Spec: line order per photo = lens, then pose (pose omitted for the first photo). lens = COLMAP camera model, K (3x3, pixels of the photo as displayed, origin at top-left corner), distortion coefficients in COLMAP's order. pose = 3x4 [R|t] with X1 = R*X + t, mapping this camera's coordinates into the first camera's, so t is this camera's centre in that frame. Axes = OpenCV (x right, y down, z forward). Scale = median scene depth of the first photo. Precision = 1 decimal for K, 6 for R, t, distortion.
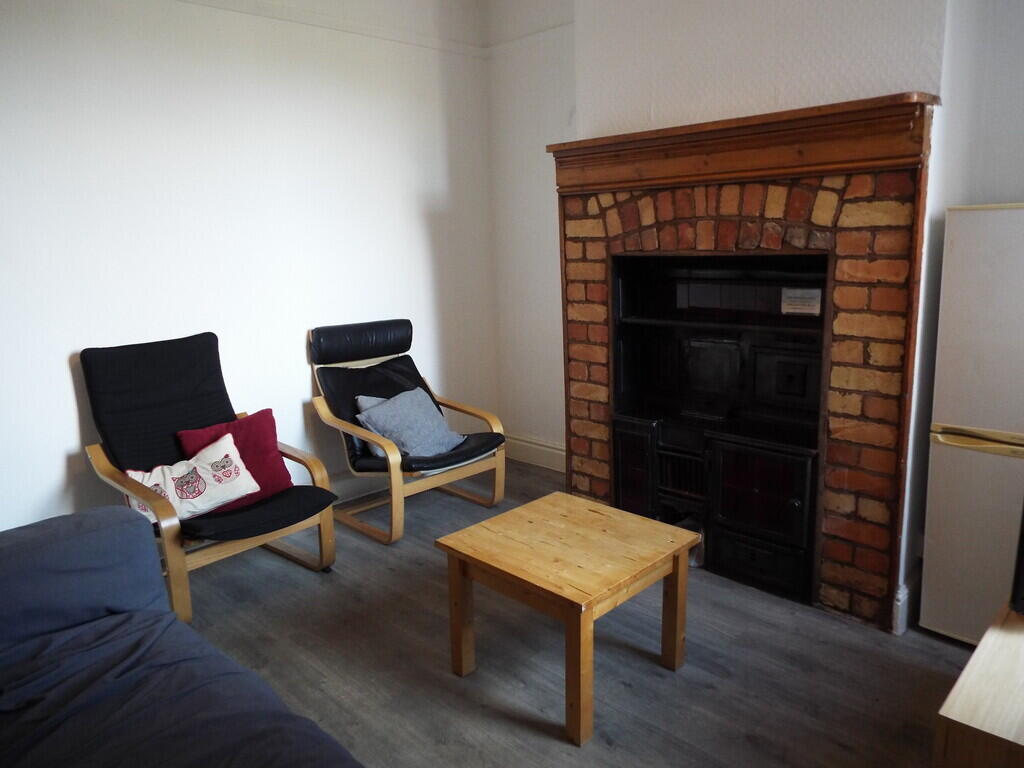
lens RADIAL K [[742.9, 0, 513.8], [0, 742.9, 383.6], [0, 0, 1]] dist [-0.011221, -0.001492]
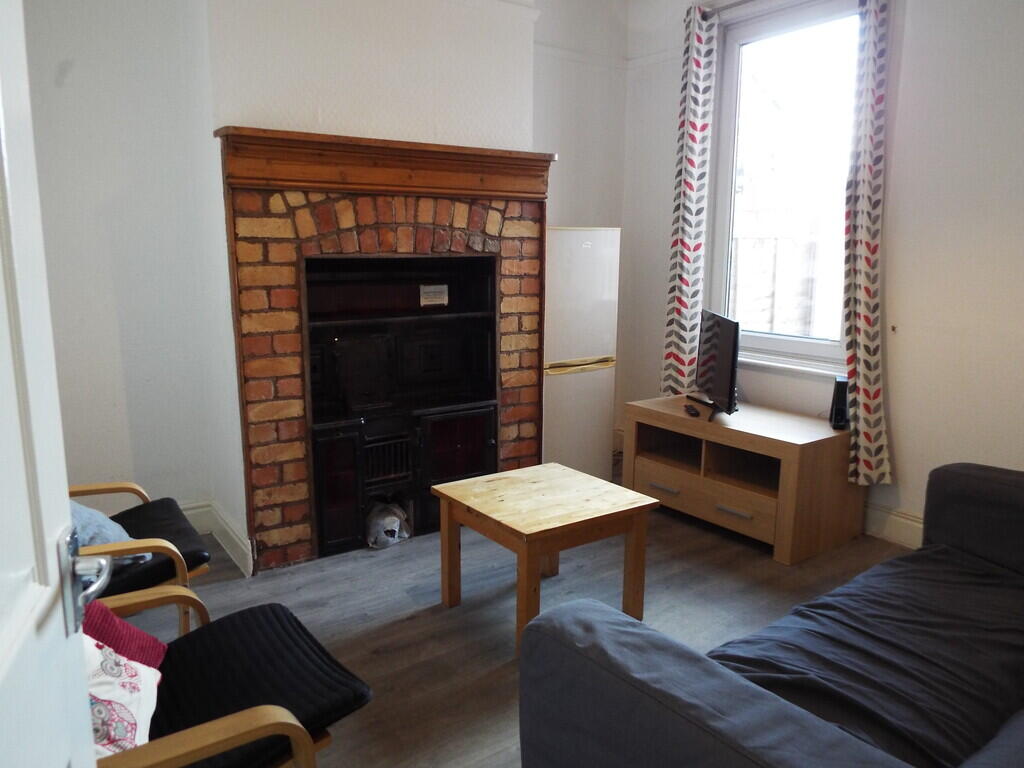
lens RADIAL K [[742.9, 0, 512.8], [0, 742.9, 382.8], [0, 0, 1]] dist [-0.011221, -0.001492]
pose [[0.179241, -0.142227, 0.973470, -0.851477], [0.188510, 0.976125, 0.107905, -0.076947], [-0.965576, 0.164168, 0.201773, 0.644839]]
